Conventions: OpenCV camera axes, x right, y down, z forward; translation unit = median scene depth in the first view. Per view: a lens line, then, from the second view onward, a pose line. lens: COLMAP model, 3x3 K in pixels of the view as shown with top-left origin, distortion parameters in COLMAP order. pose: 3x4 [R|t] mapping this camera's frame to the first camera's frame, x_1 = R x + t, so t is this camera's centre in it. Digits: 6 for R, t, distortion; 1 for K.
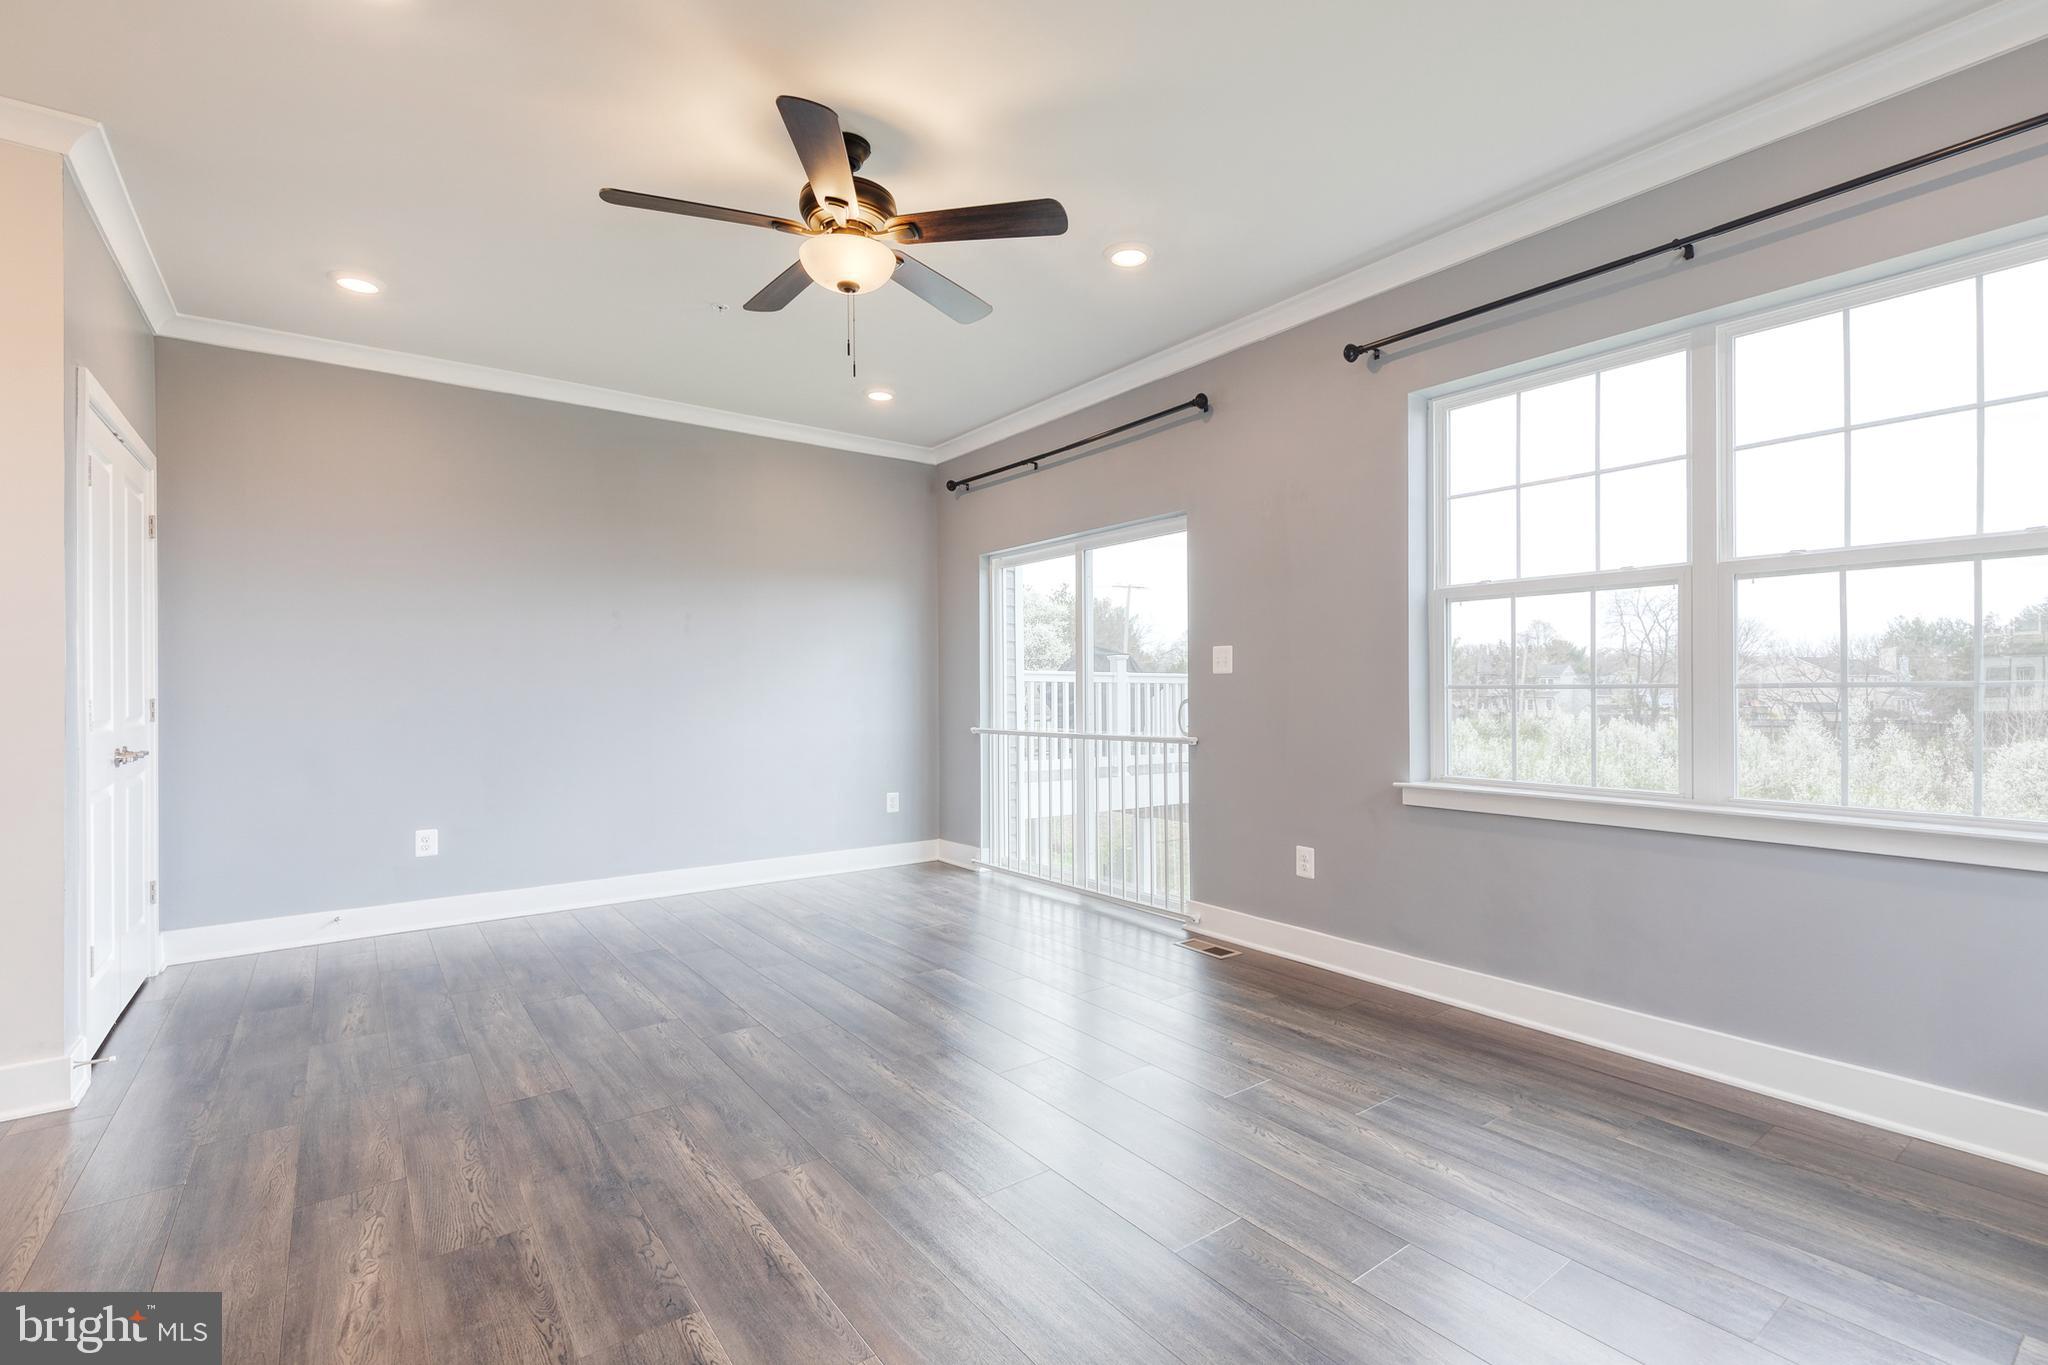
lens RADIAL K [[924.1, 0, 1053.4], [0, 924.1, 688.2], [0, 0, 1]] dist [-0.000637, -0.000208]
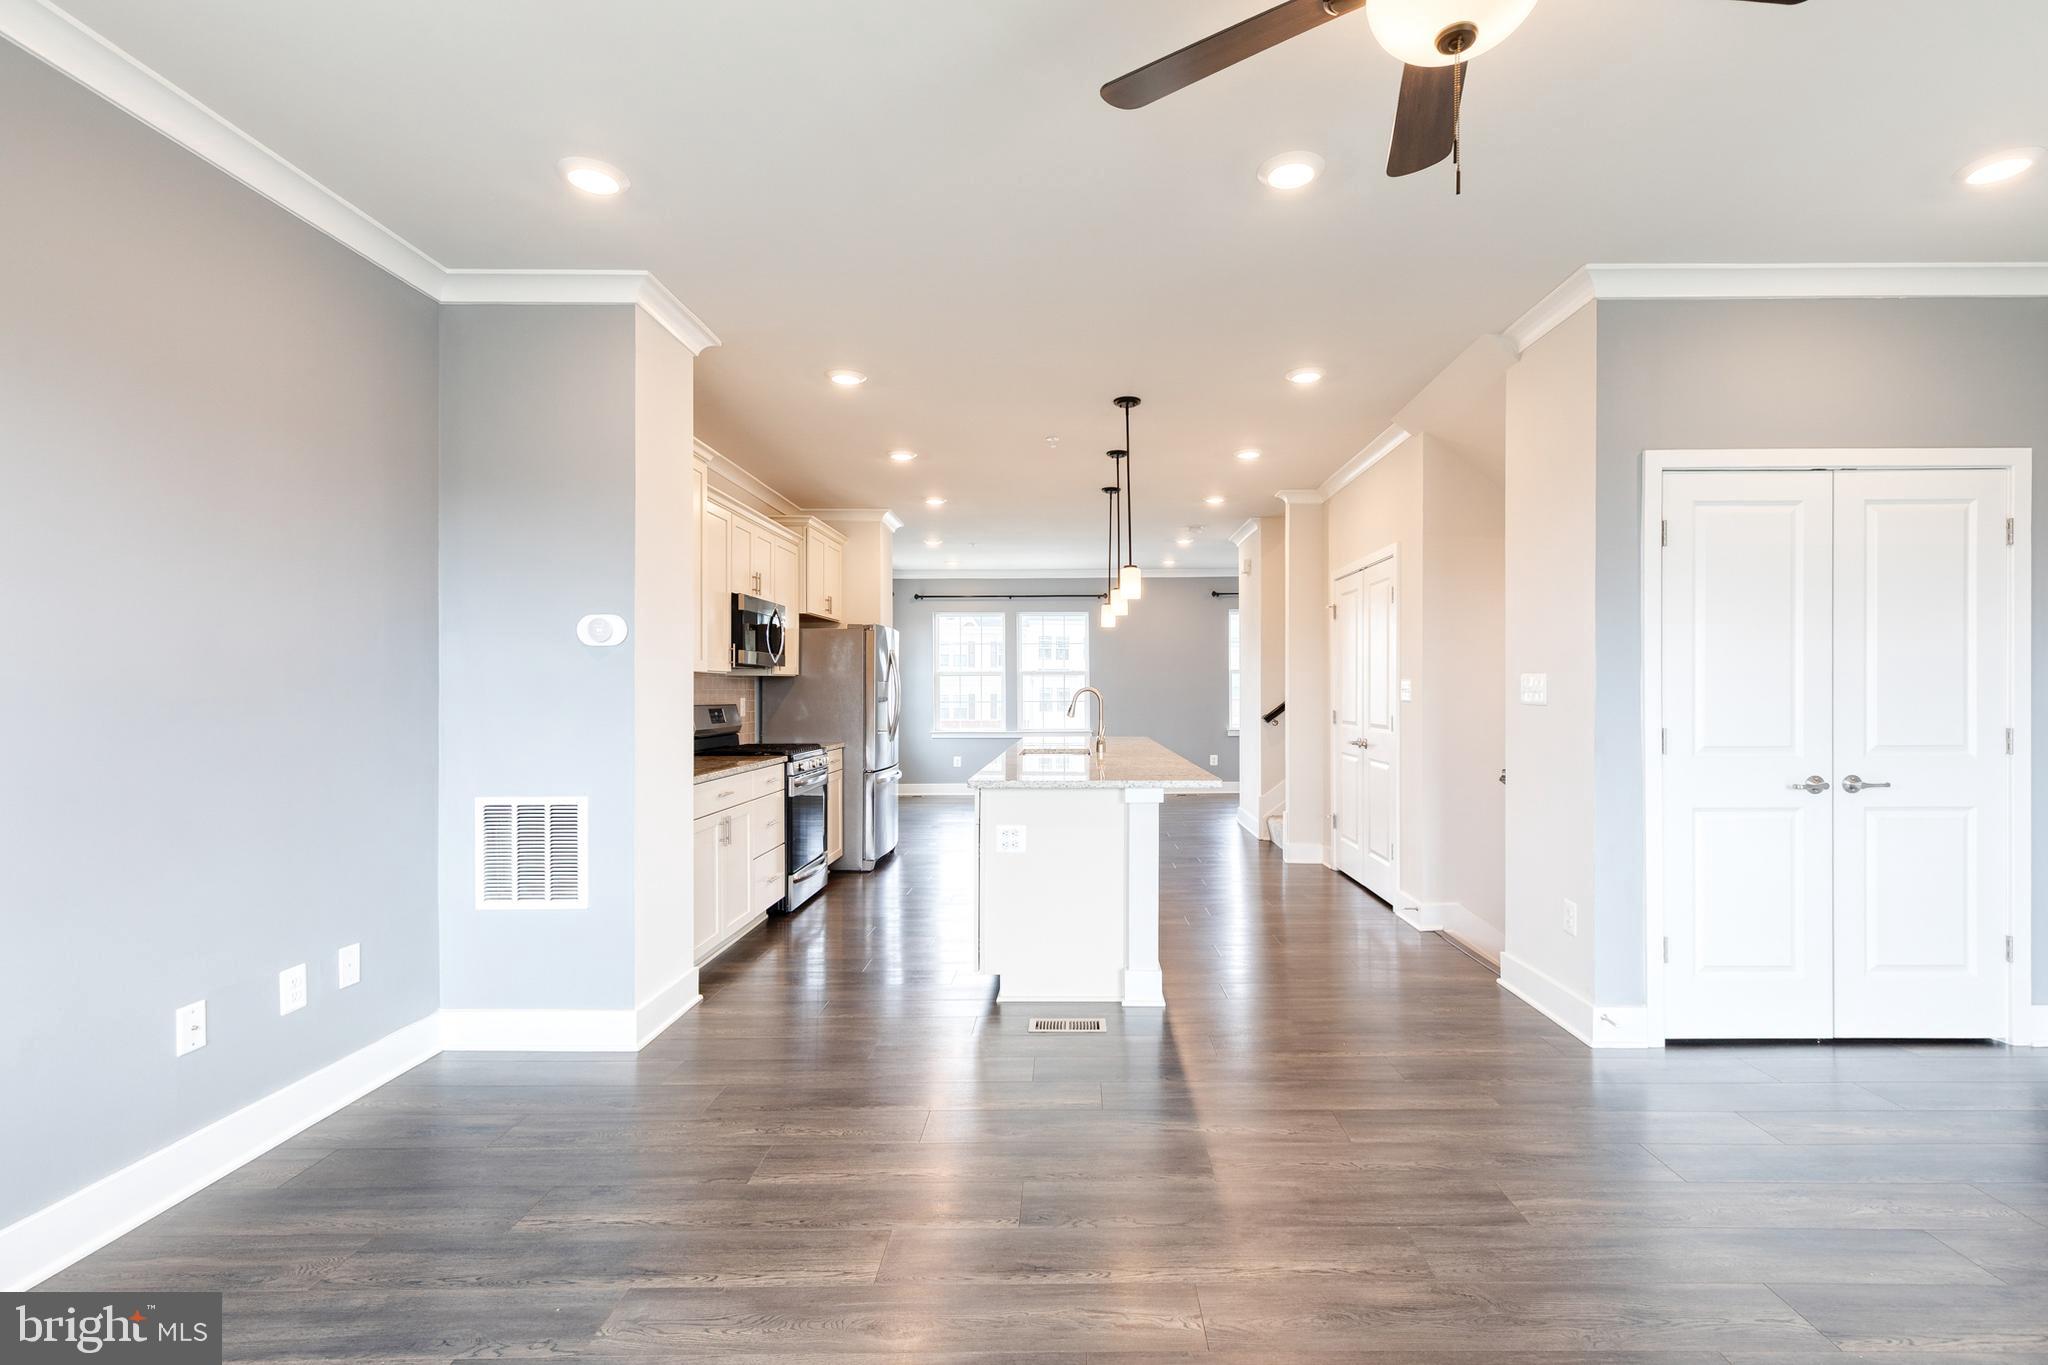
lens RADIAL K [[924.1, 0, 1053.4], [0, 924.1, 688.2], [0, 0, 1]] dist [-0.000637, -0.000208]
pose [[-0.621598, 0.003361, -0.783329, 0.362442], [0.001747, 0.999994, 0.002904, -0.039970], [0.783335, 0.000437, -0.621600, 1.158345]]
